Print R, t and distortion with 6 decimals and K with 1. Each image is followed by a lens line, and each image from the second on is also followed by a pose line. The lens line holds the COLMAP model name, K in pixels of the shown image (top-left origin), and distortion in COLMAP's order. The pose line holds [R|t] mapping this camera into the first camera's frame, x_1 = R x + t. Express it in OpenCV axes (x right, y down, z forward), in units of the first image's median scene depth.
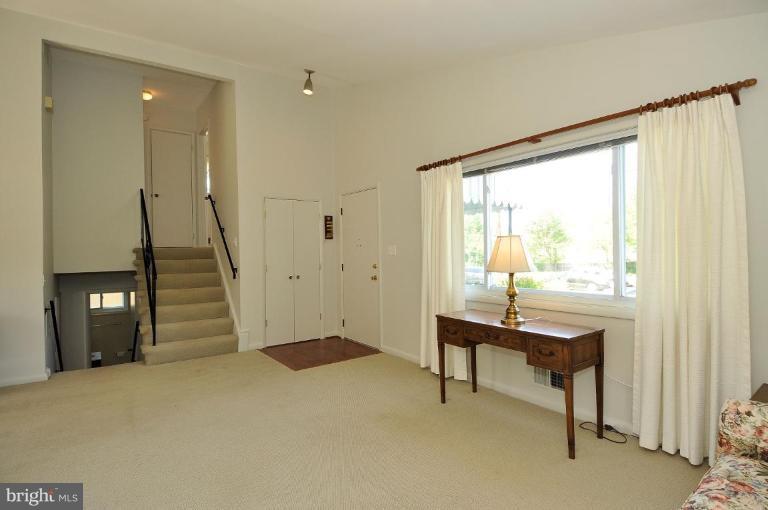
lens RADIAL K [[388.8, 0, 384.0], [0, 388.8, 255.0], [0, 0, 1]] dist [0.000512, -0.000345]
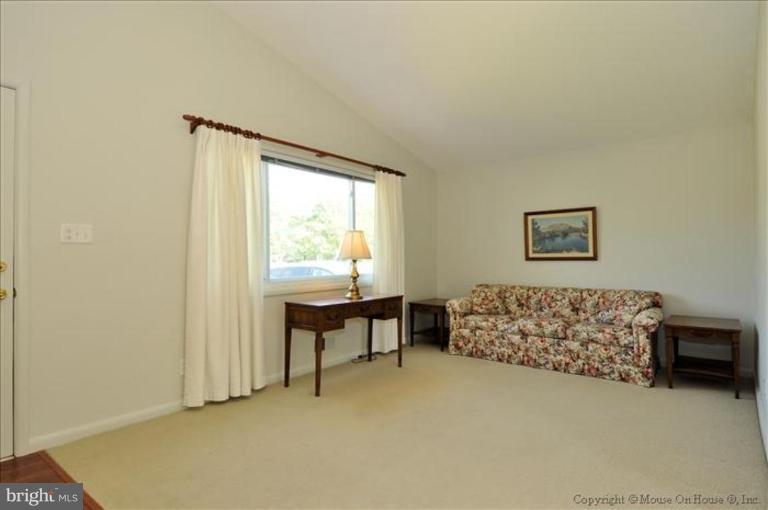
lens RADIAL K [[388.8, 0, 384.0], [0, 388.8, 255.0], [0, 0, 1]] dist [0.000512, -0.000345]
pose [[-0.239071, 0.010456, 0.970946, -0.866899], [0.011992, 0.999898, -0.007815, 0.037935], [-0.970928, 0.009775, -0.239172, 1.108064]]
